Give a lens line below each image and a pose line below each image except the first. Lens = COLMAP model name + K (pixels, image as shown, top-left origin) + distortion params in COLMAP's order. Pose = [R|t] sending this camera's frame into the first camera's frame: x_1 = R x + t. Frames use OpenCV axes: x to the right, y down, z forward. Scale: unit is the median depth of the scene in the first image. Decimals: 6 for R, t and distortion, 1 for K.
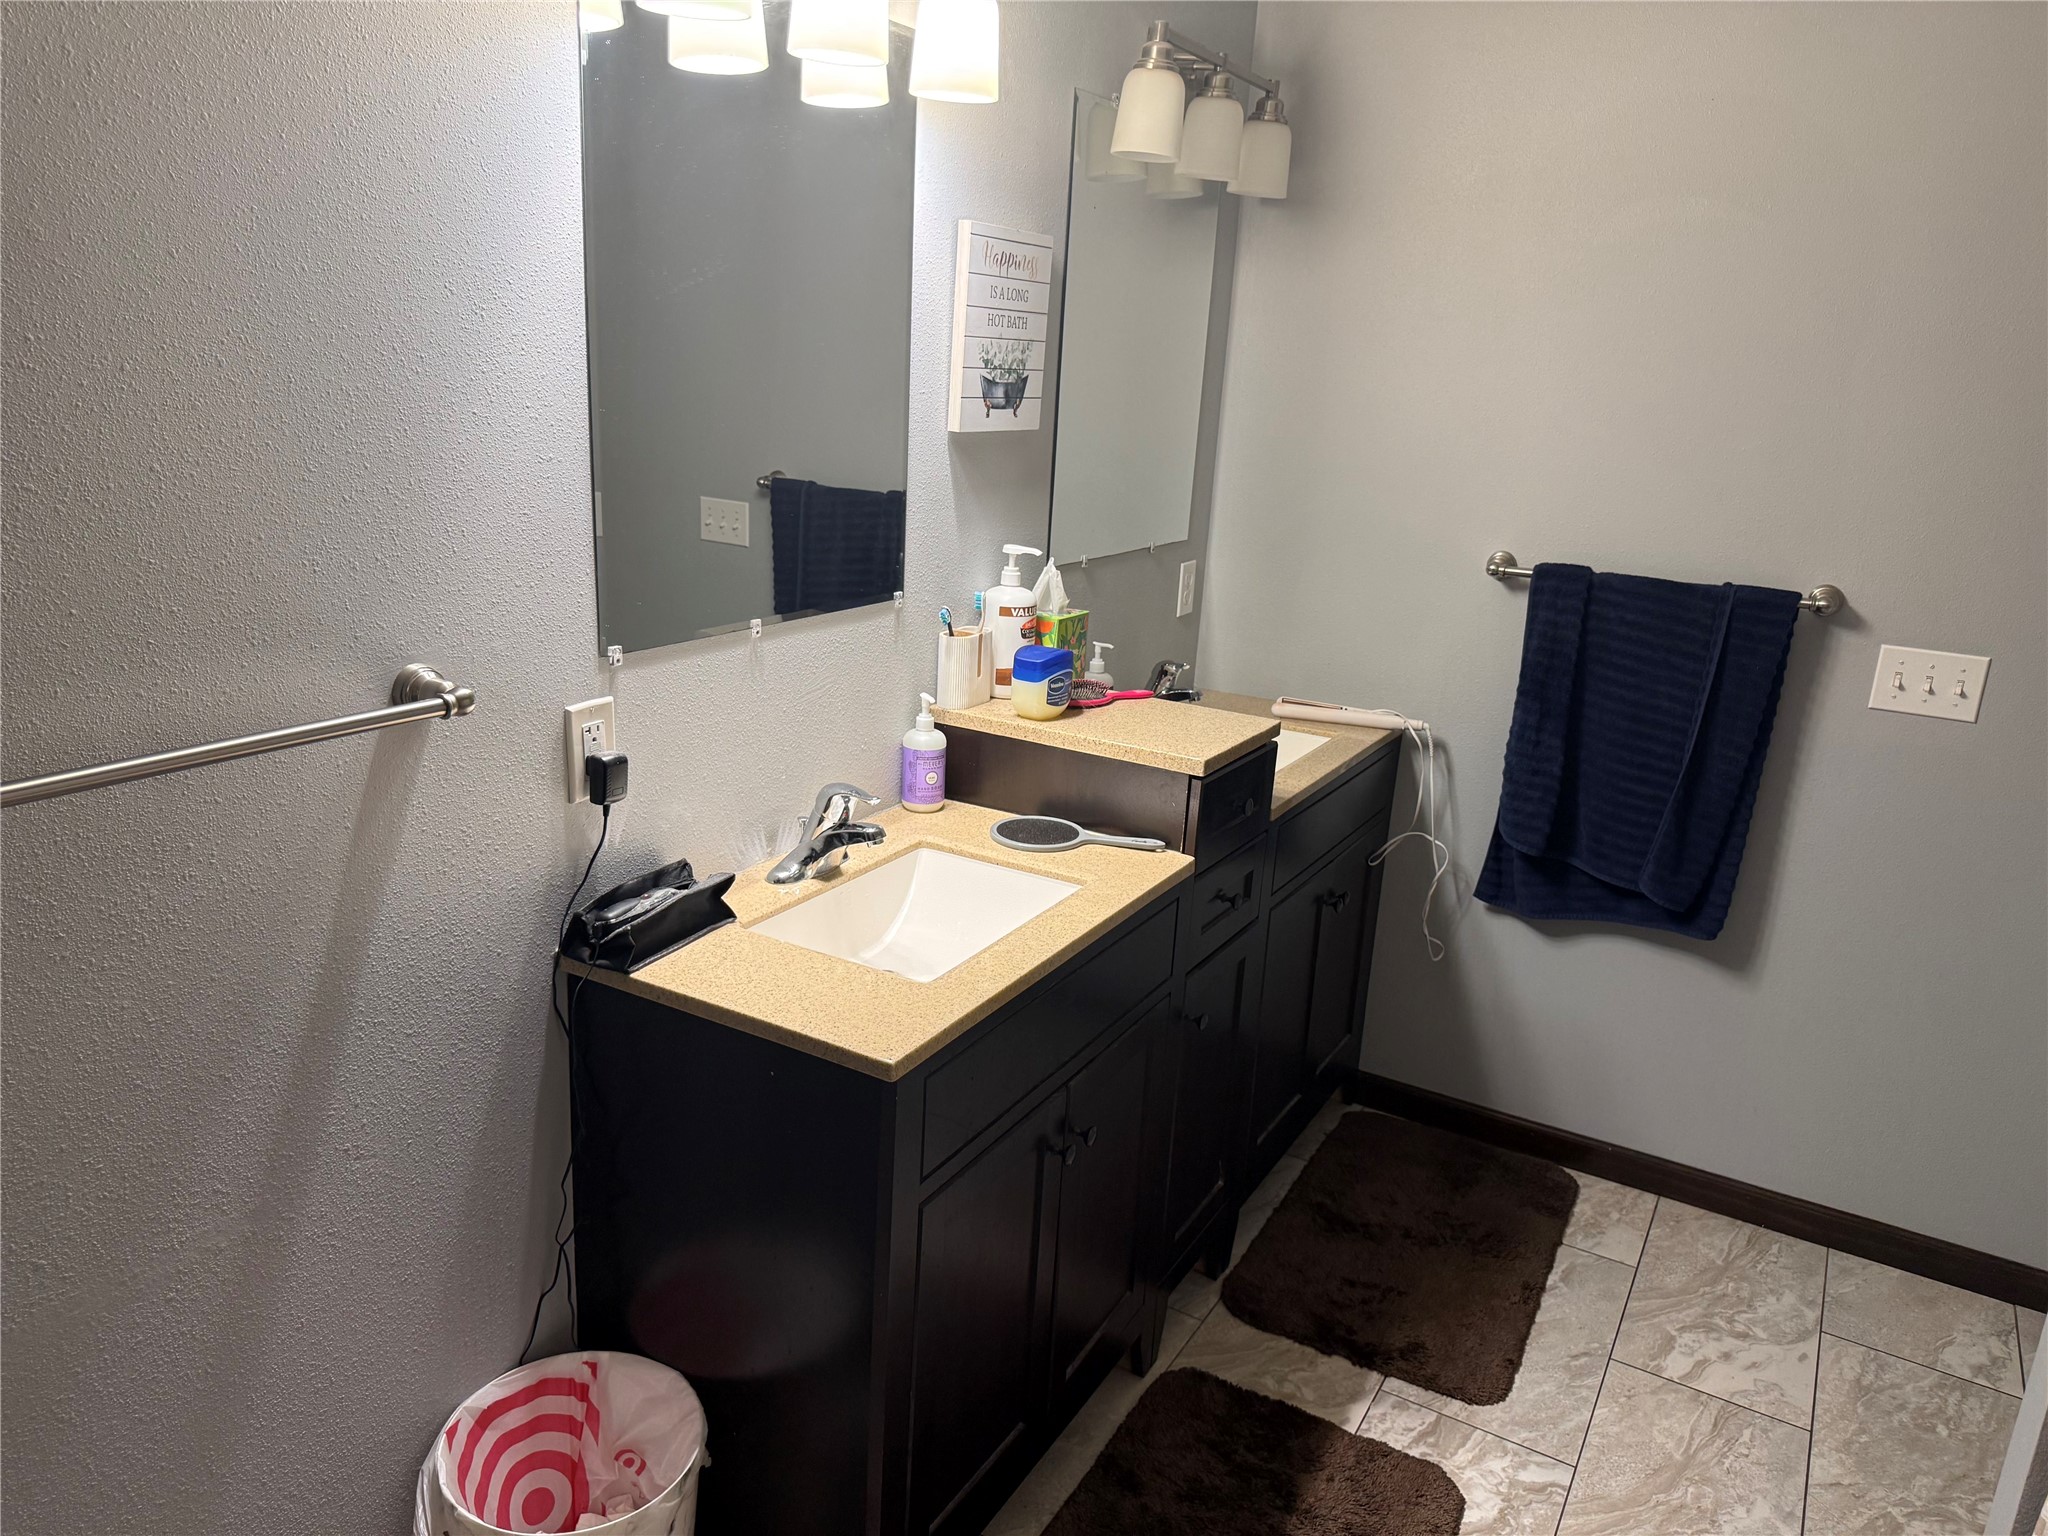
lens RADIAL K [[1475.9, 0, 1024.0], [0, 1475.9, 768.0], [0, 0, 1]] dist [0.056311, -0.055151]
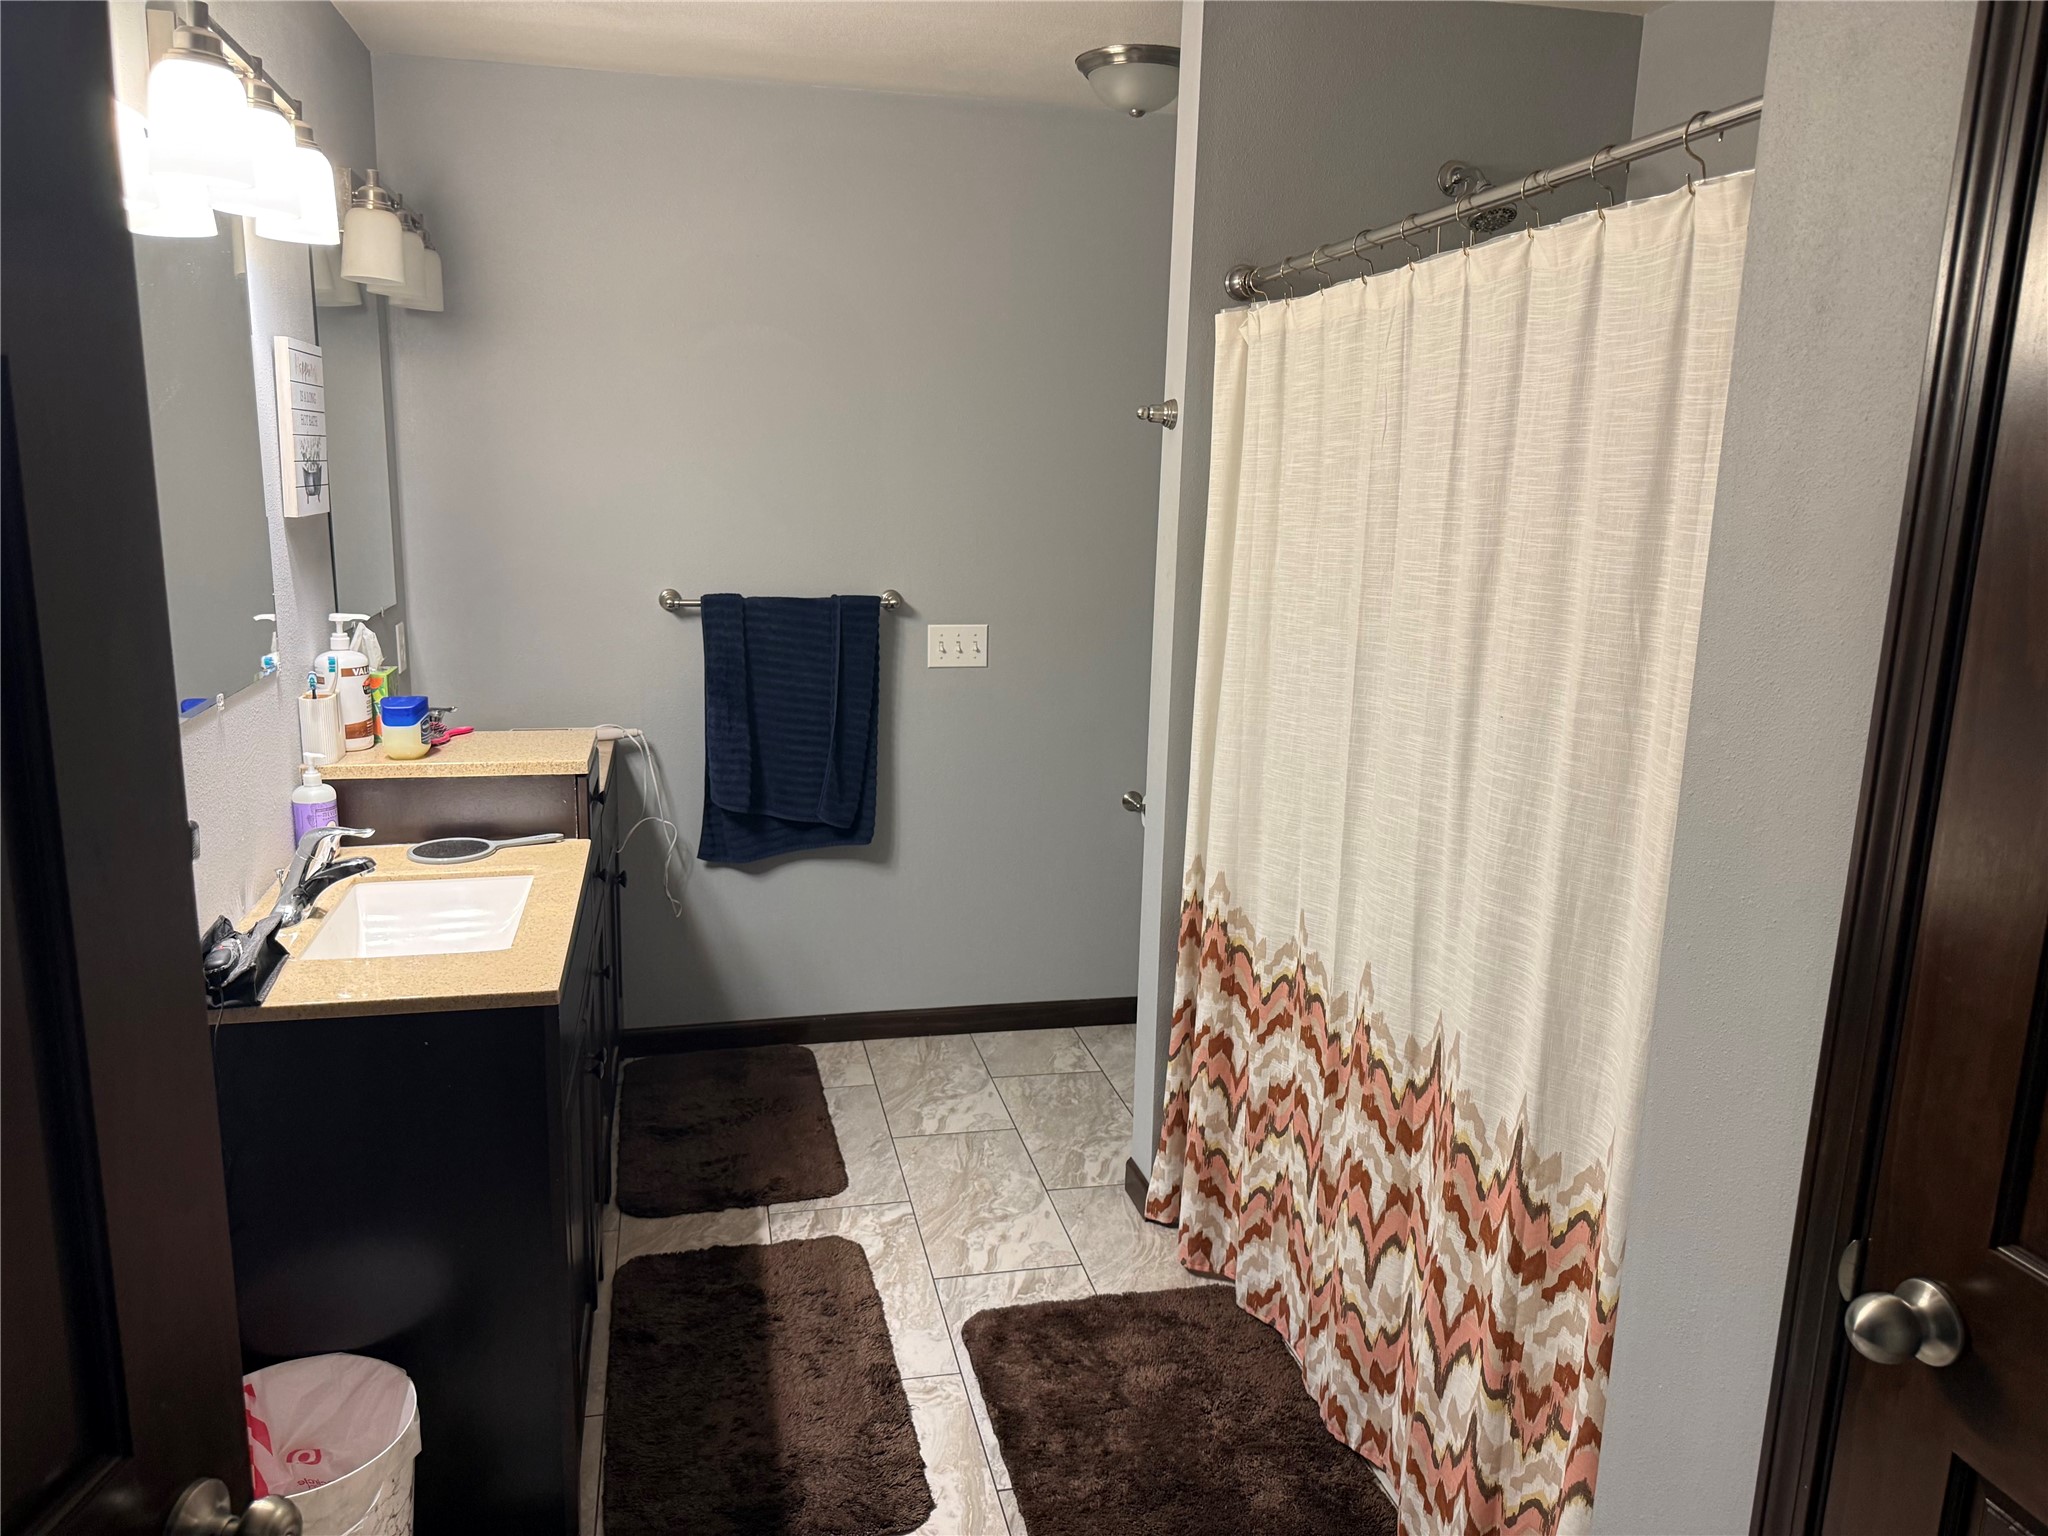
lens RADIAL K [[1475.9, 0, 1024.0], [0, 1475.9, 768.0], [0, 0, 1]] dist [0.056311, -0.055151]
pose [[0.724190, -0.172007, 0.667804, -0.379829], [0.200252, 0.979118, 0.035033, 0.025648], [-0.659885, 0.108359, 0.743512, -0.160090]]
